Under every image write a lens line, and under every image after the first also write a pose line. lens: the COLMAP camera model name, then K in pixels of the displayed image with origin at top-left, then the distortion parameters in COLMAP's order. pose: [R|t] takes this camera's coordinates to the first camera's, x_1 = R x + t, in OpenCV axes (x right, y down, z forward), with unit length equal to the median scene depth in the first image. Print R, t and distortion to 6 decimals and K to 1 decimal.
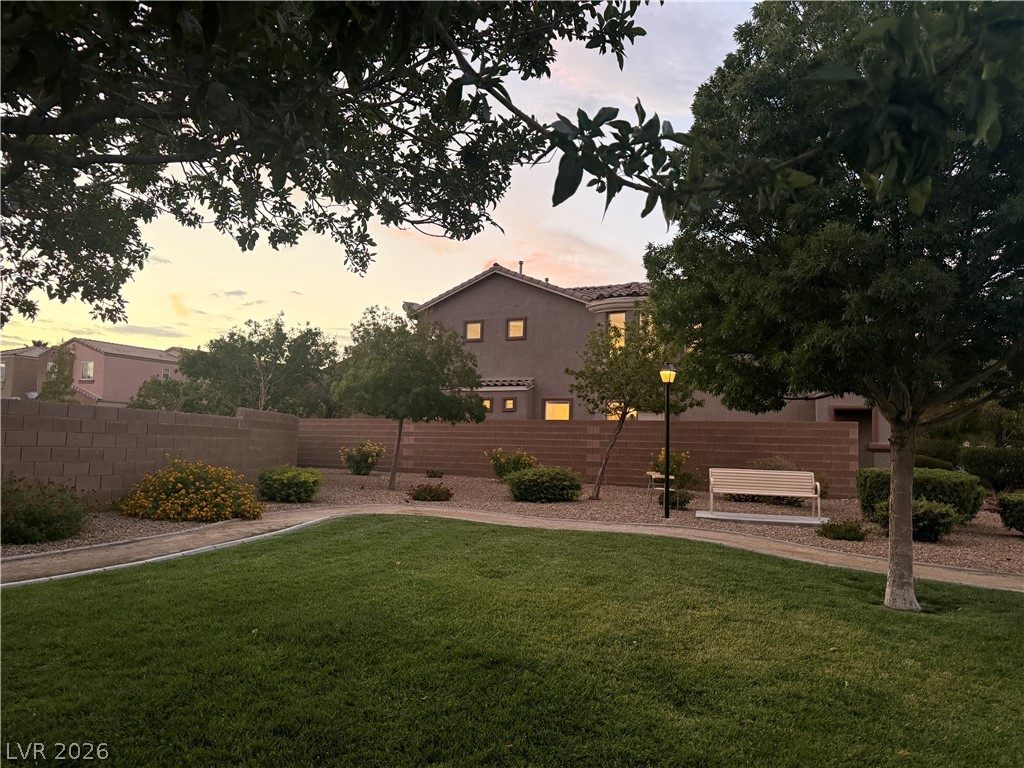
lens RADIAL K [[720.4, 0, 512.0], [0, 720.4, 384.0], [0, 0, 1]] dist [0.050459, -0.001077]
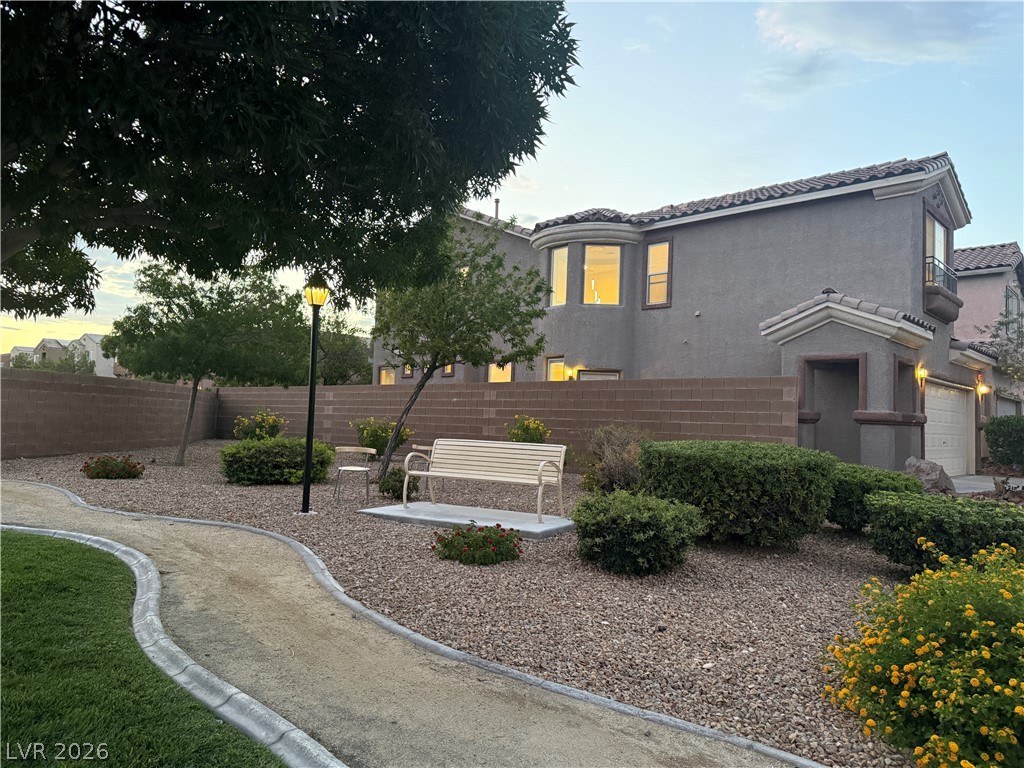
lens RADIAL K [[720.4, 0, 512.0], [0, 720.4, 384.0], [0, 0, 1]] dist [0.050459, -0.001077]
pose [[0.963323, -0.007691, -0.268236, 0.382179], [0.014062, 0.999663, 0.021838, 0.039346], [0.267977, -0.024809, 0.963106, 0.290177]]
